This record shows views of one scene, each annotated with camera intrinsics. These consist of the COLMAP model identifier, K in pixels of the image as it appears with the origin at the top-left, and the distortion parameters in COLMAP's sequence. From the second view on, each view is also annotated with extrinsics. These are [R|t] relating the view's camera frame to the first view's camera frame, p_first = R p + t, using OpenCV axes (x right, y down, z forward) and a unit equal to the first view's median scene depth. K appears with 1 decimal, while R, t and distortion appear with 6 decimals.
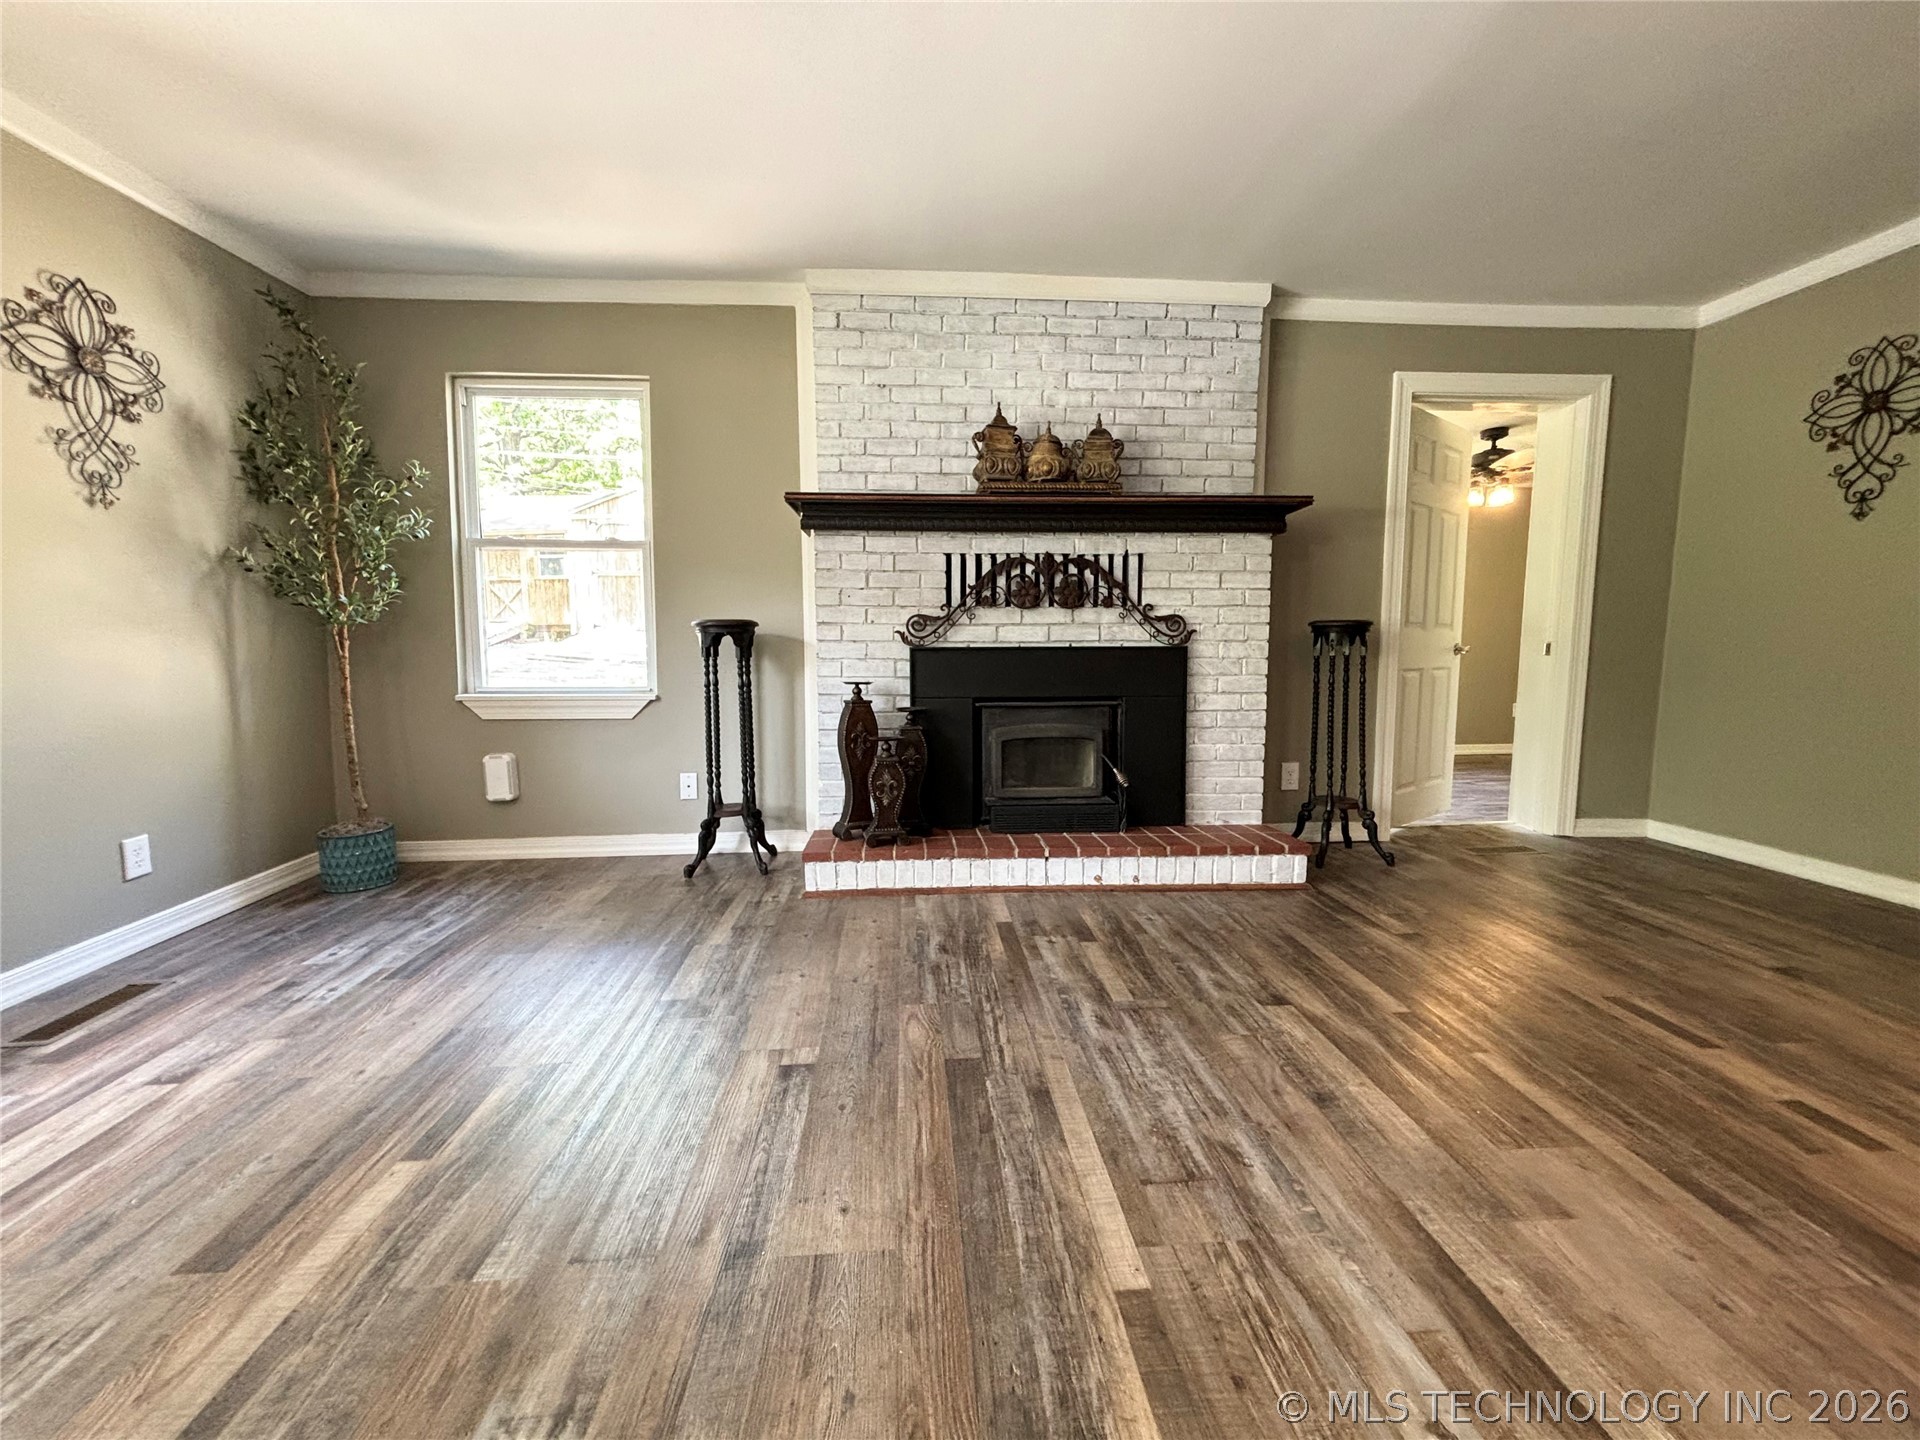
lens RADIAL K [[769.1, 0, 954.6], [0, 769.1, 727.6], [0, 0, 1]] dist [0.002761, -0.000565]
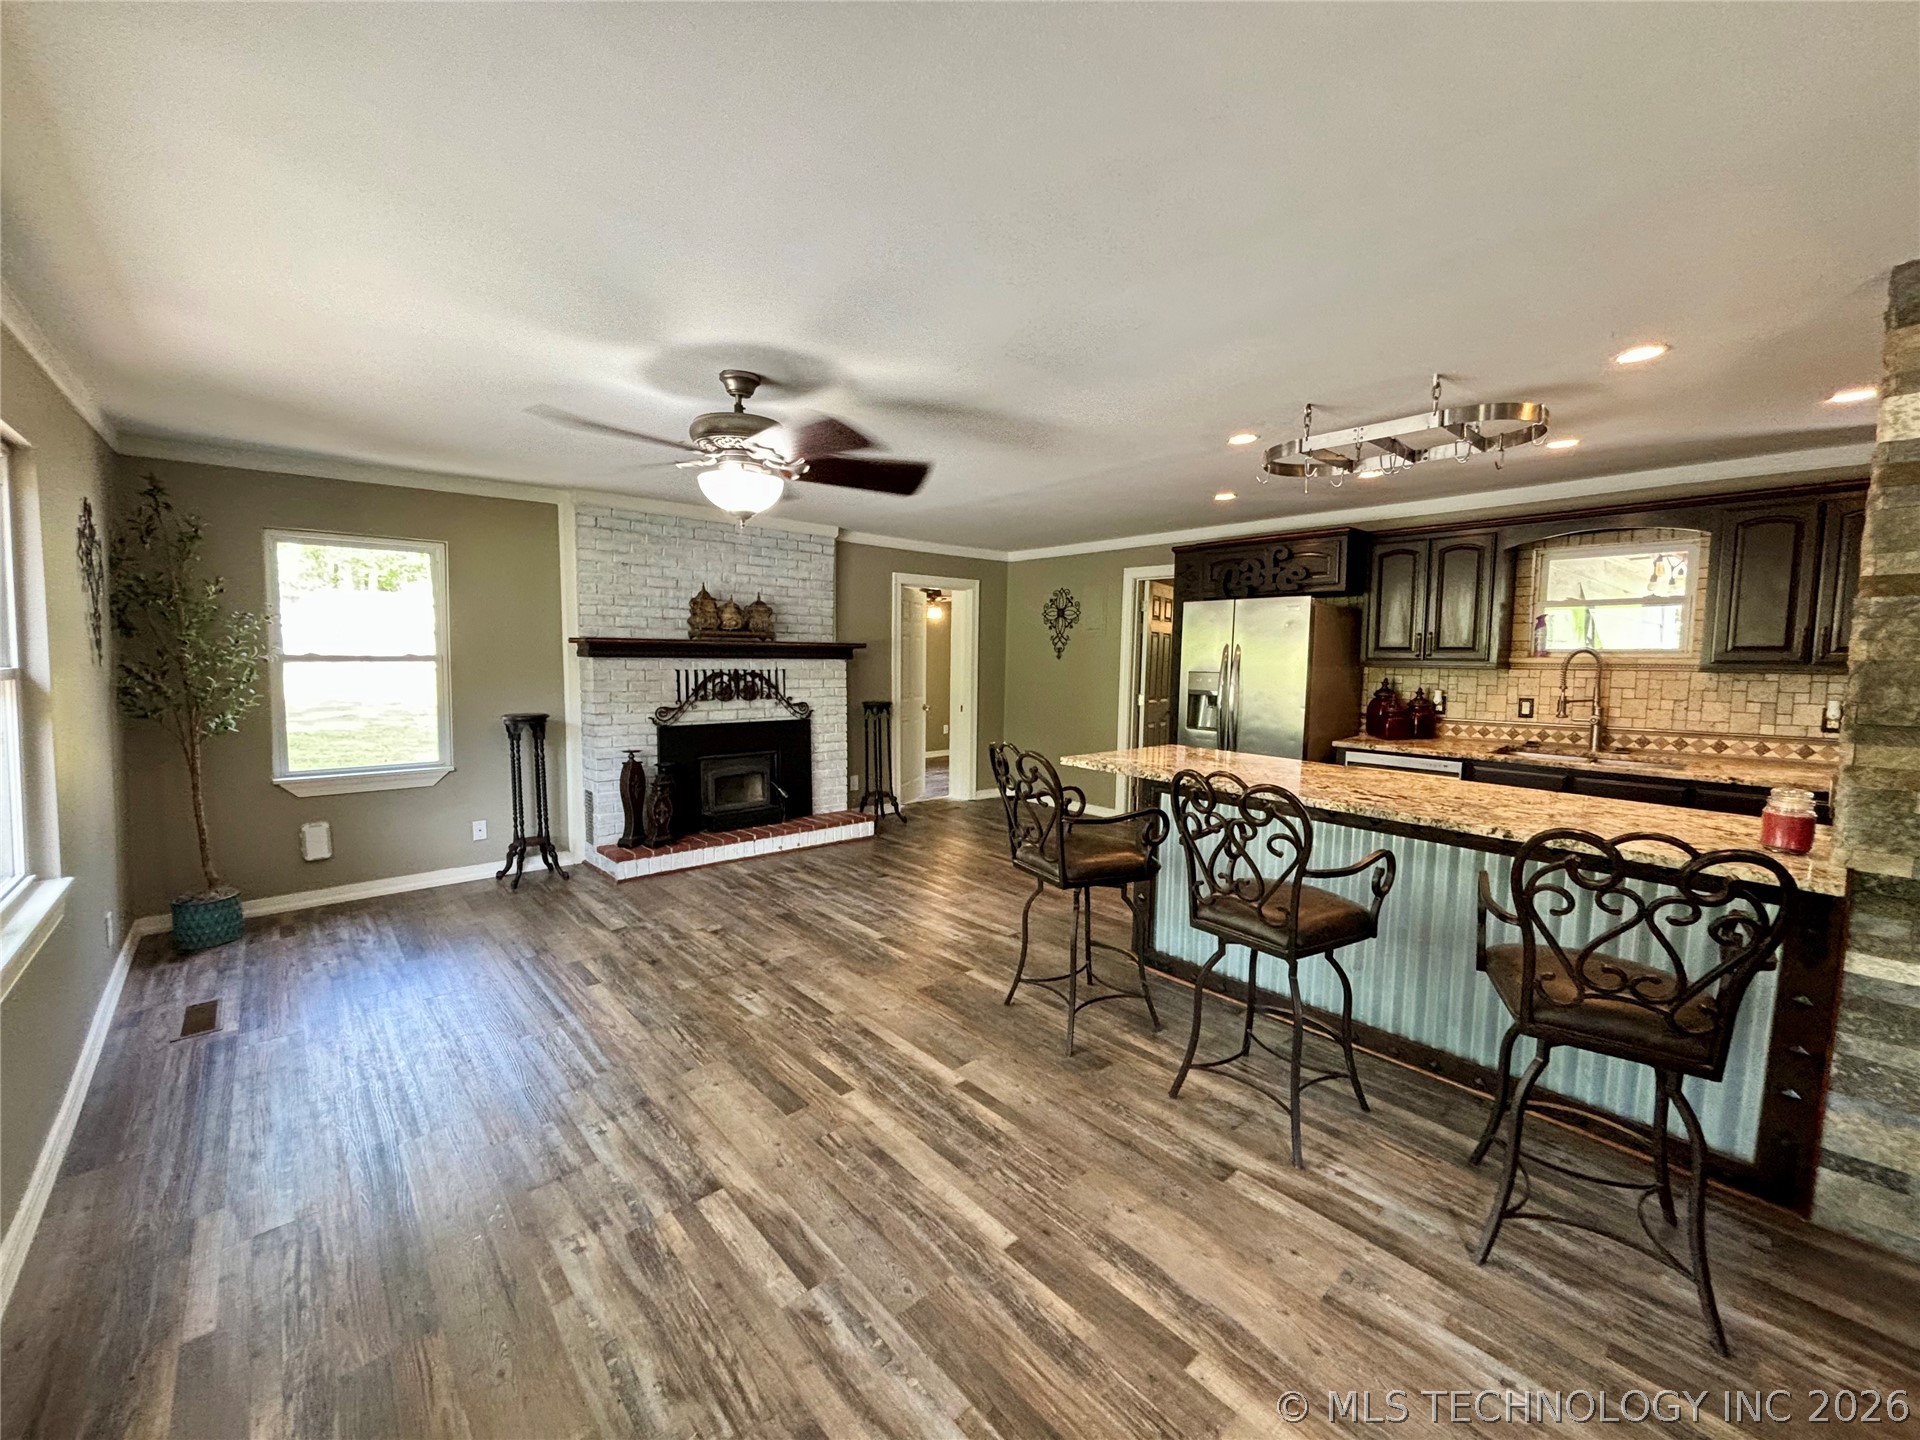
lens RADIAL K [[778.3, 0, 965.9], [0, 778.3, 730.5], [0, 0, 1]] dist [0.001020, -0.000243]
pose [[0.788360, -0.051134, 0.613085, -0.558945], [0.055791, 0.998376, 0.011527, -0.078260], [-0.612679, 0.025117, 0.789933, -0.723044]]
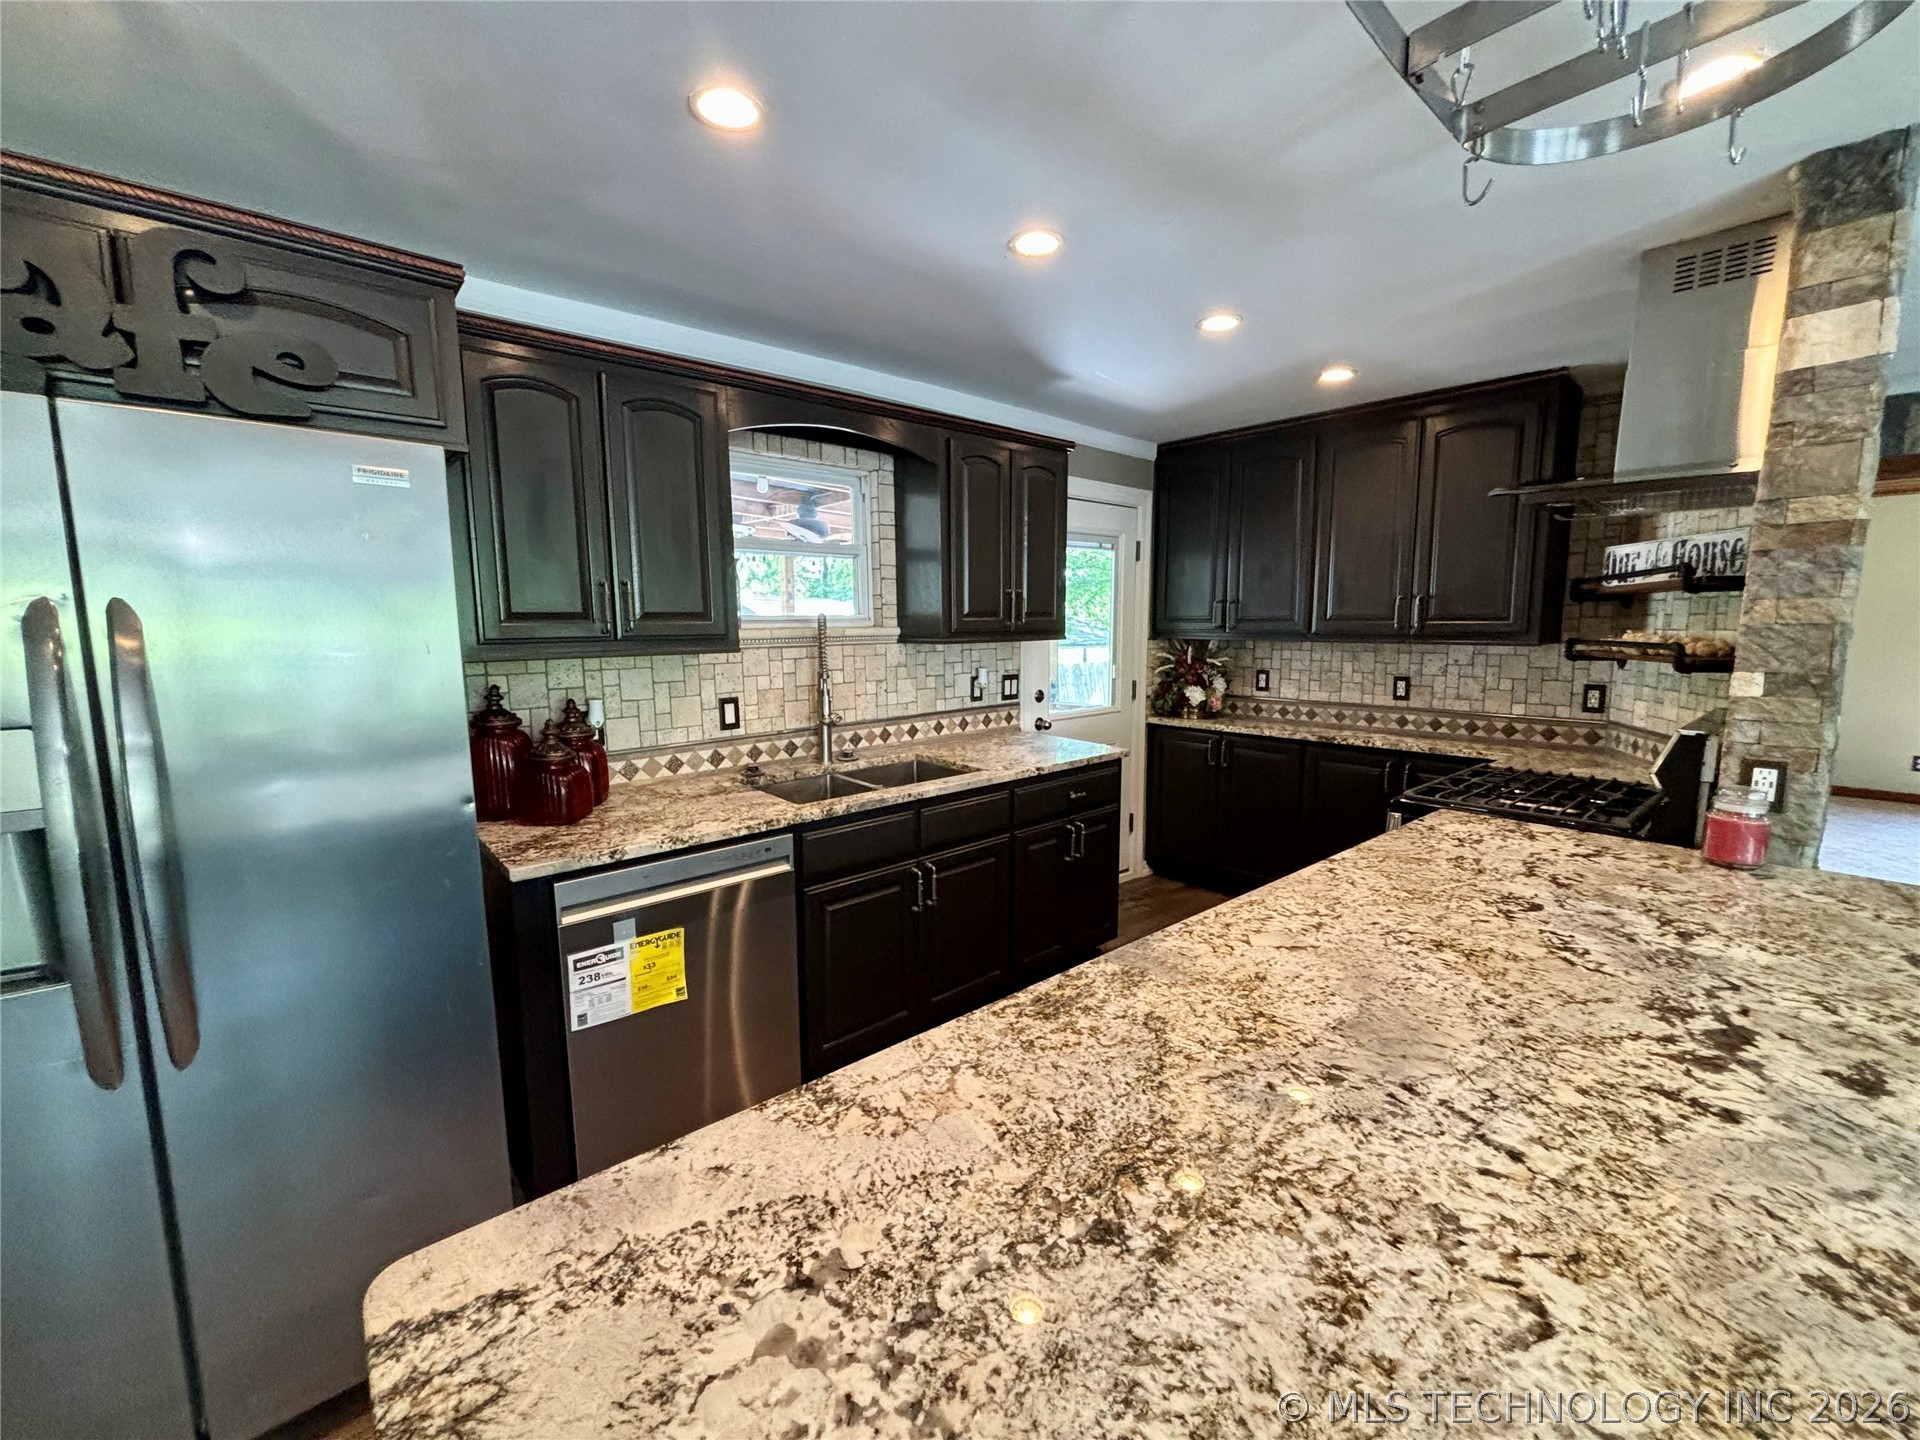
lens RADIAL K [[771.7, 0, 958.3], [0, 771.7, 710.6], [0, 0, 1]] dist [0.010775, -0.004222]
pose [[-0.609412, -0.081992, 0.788603, 0.316336], [0.103340, 0.977940, 0.181535, -0.179159], [-0.786090, 0.192124, -0.587495, 0.093350]]
